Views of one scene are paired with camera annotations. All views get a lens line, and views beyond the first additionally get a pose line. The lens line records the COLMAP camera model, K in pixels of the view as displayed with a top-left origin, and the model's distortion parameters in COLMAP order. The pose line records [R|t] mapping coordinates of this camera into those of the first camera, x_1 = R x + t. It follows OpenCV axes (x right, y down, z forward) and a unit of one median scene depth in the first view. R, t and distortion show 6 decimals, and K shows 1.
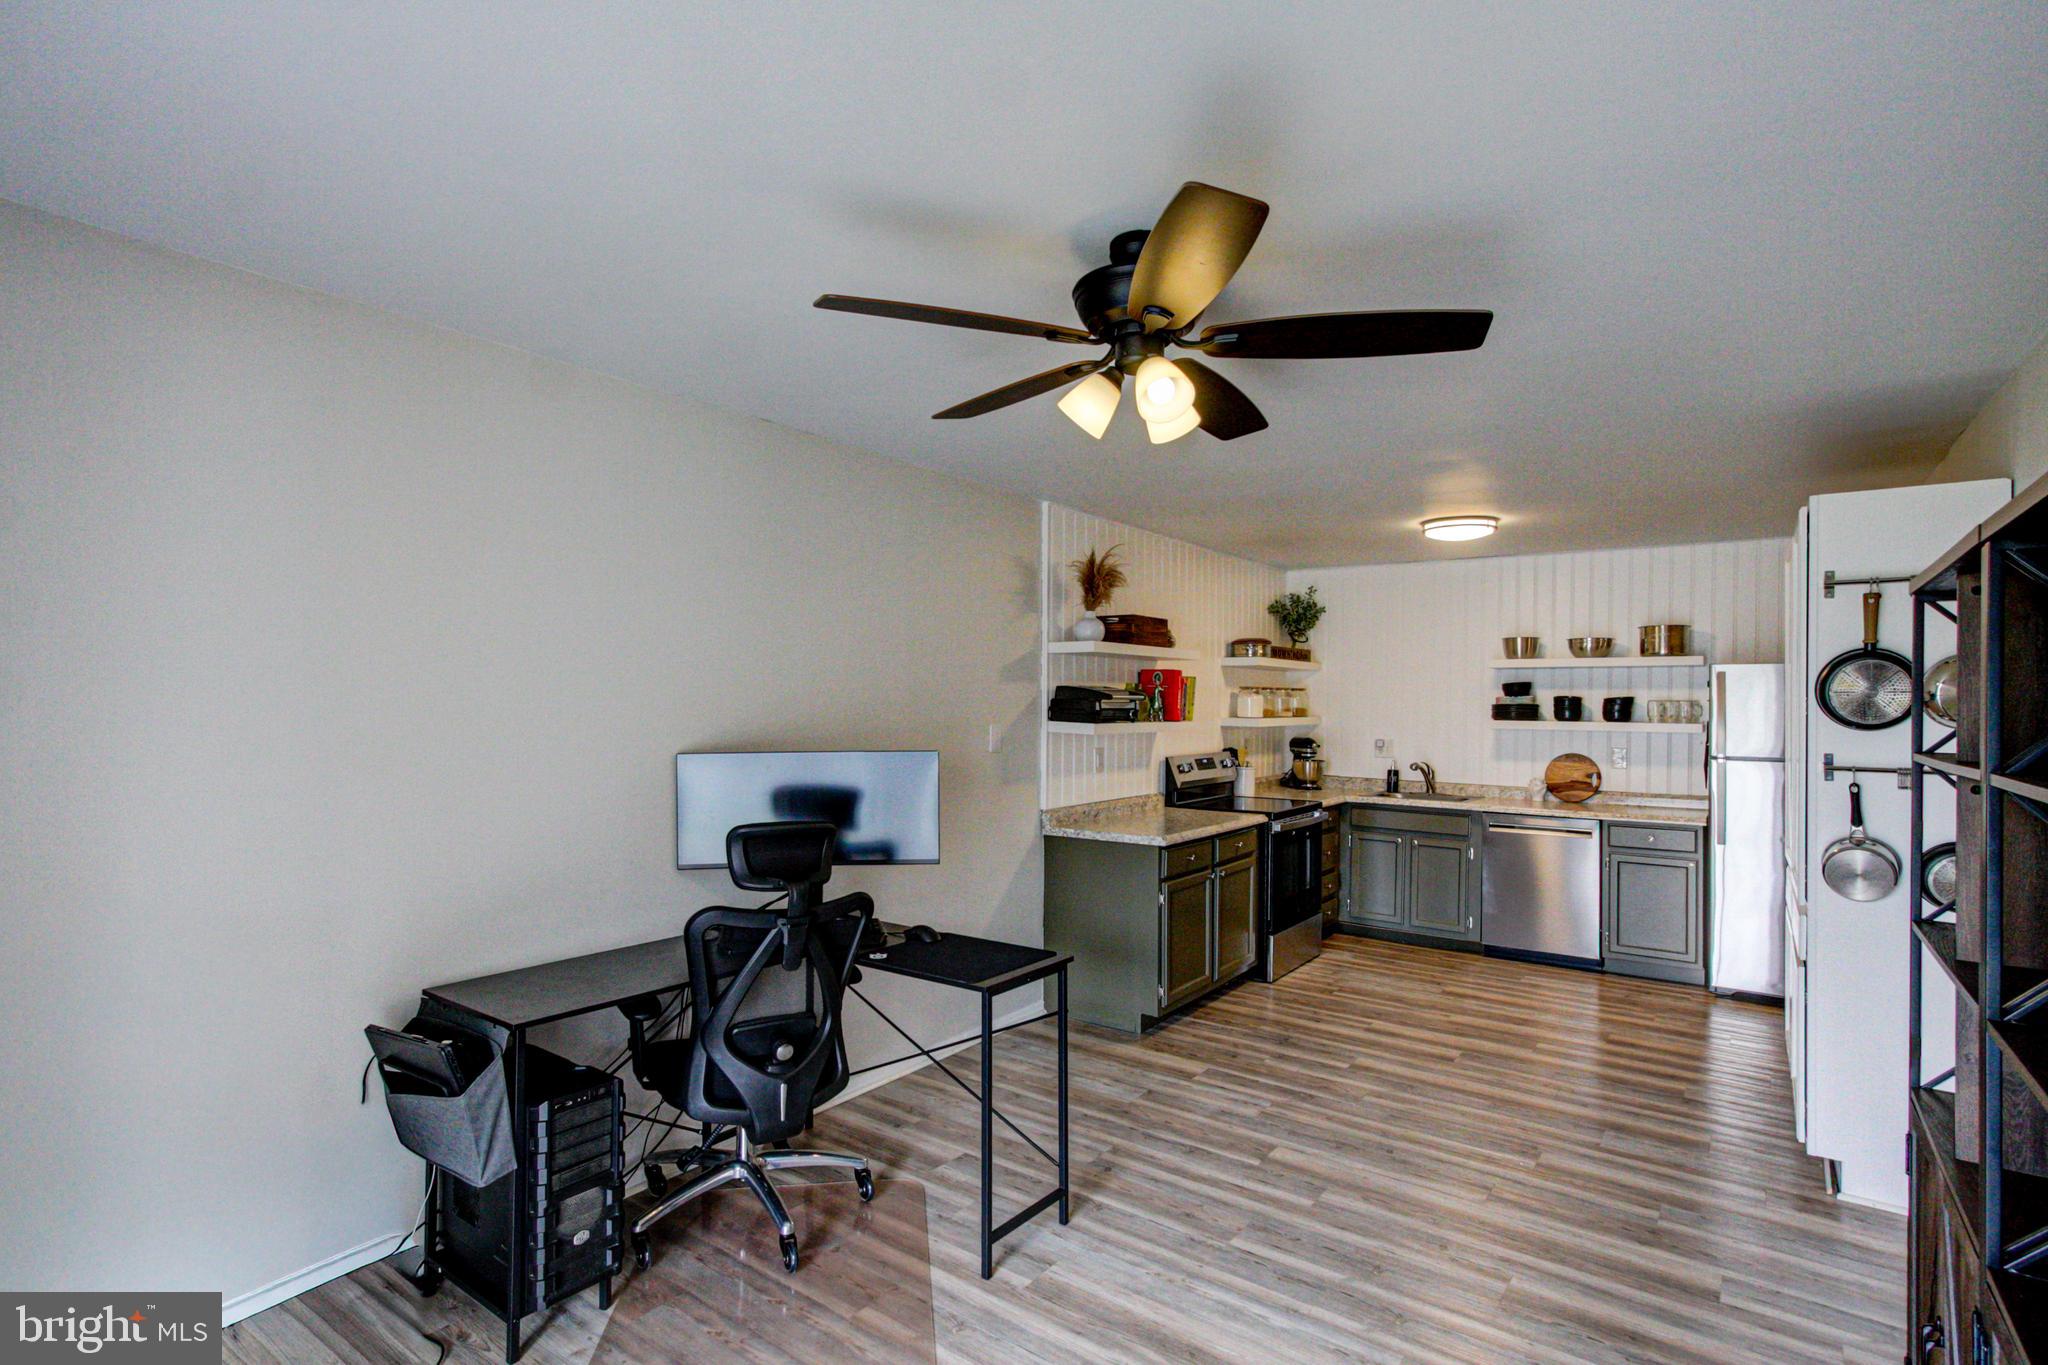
lens RADIAL K [[982.7, 0, 1029.3], [0, 982.7, 698.9], [0, 0, 1]] dist [-0.005738, -0.000026]
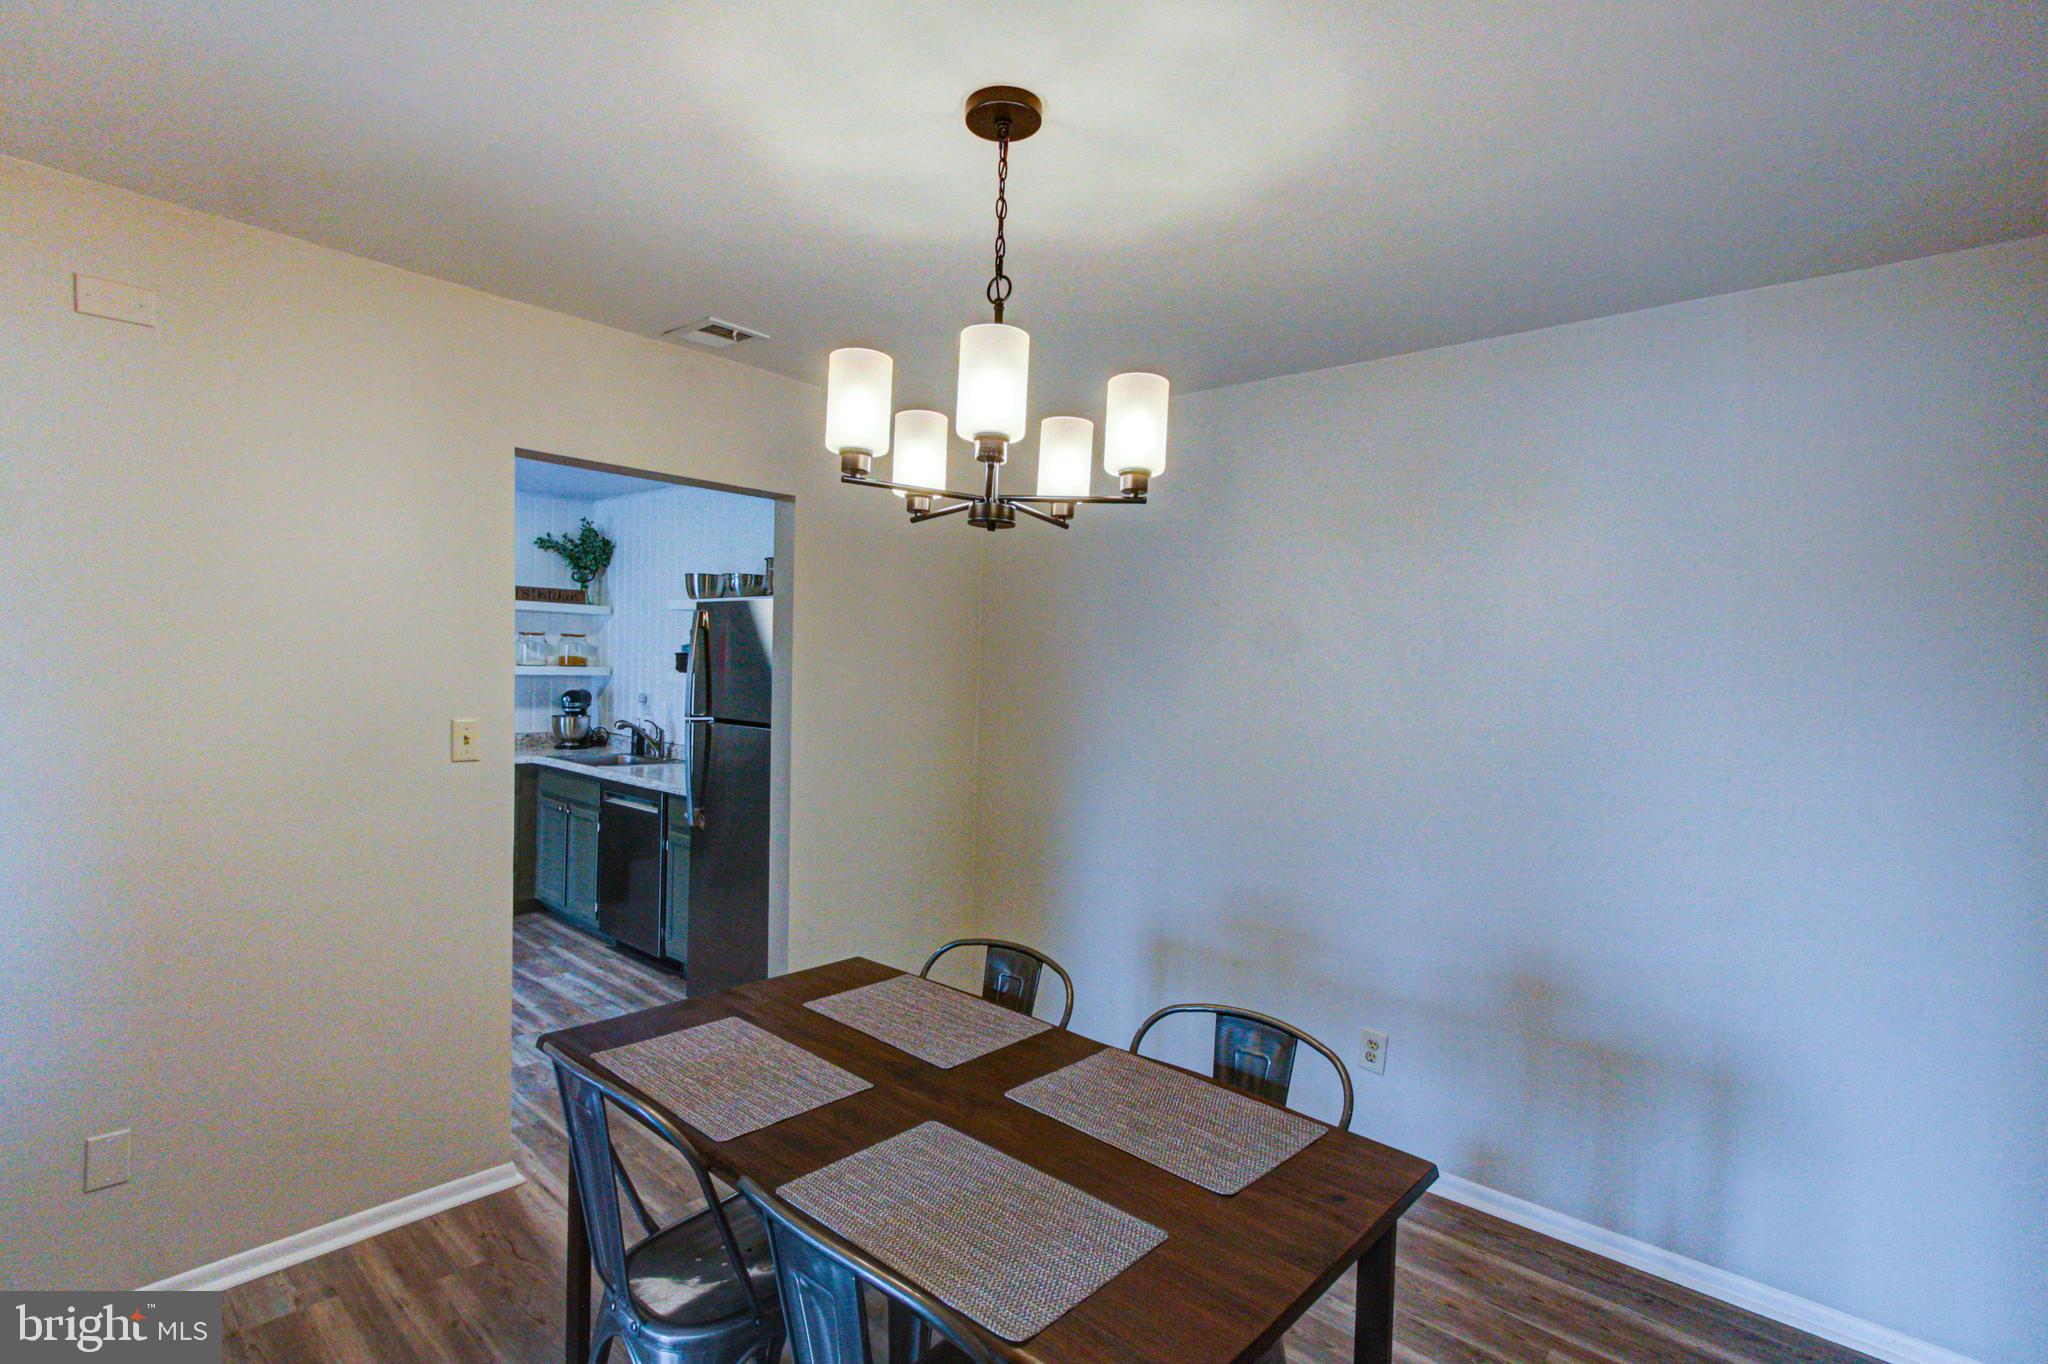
lens RADIAL K [[1004.8, 0, 1045.4], [0, 1004.8, 683.9], [0, 0, 1]] dist [-0.000540, 0.000229]
pose [[0.996328, 0.020763, -0.083063, 0.974025], [-0.018969, 0.999571, 0.022334, 0.007639], [0.083491, -0.020677, 0.996294, 0.178700]]
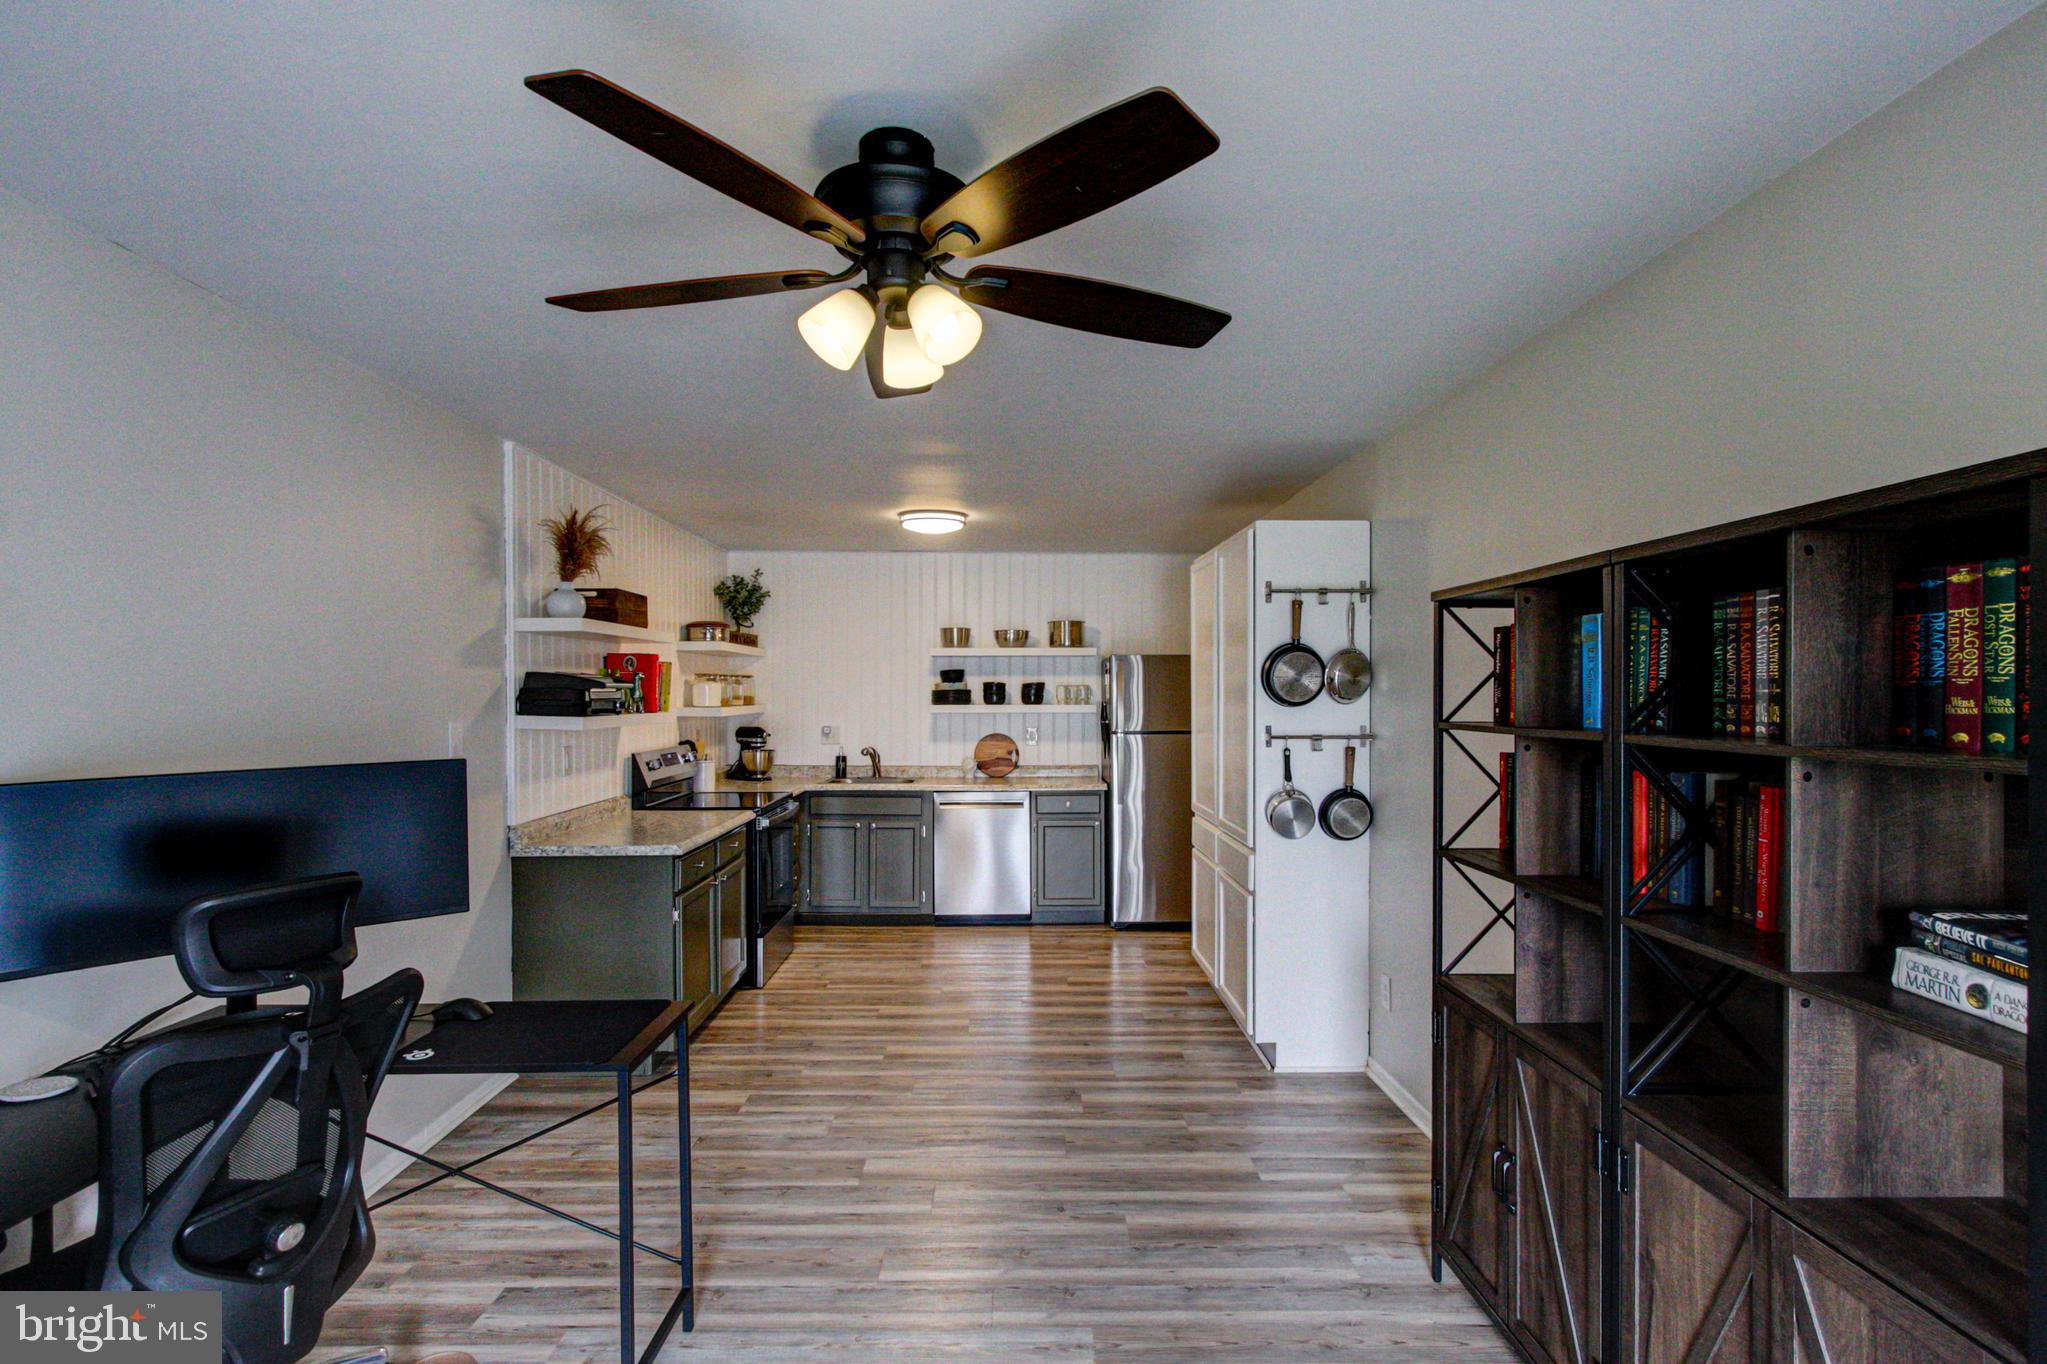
lens RADIAL K [[992.0, 0, 1012.8], [0, 992.0, 699.1], [0, 0, 1]] dist [-0.001970, 0.001219]
pose [[0.801001, -0.014551, 0.598486, -0.119628], [0.007401, 0.999869, 0.014403, 0.000376], [-0.598617, -0.007107, 0.801004, 0.092723]]
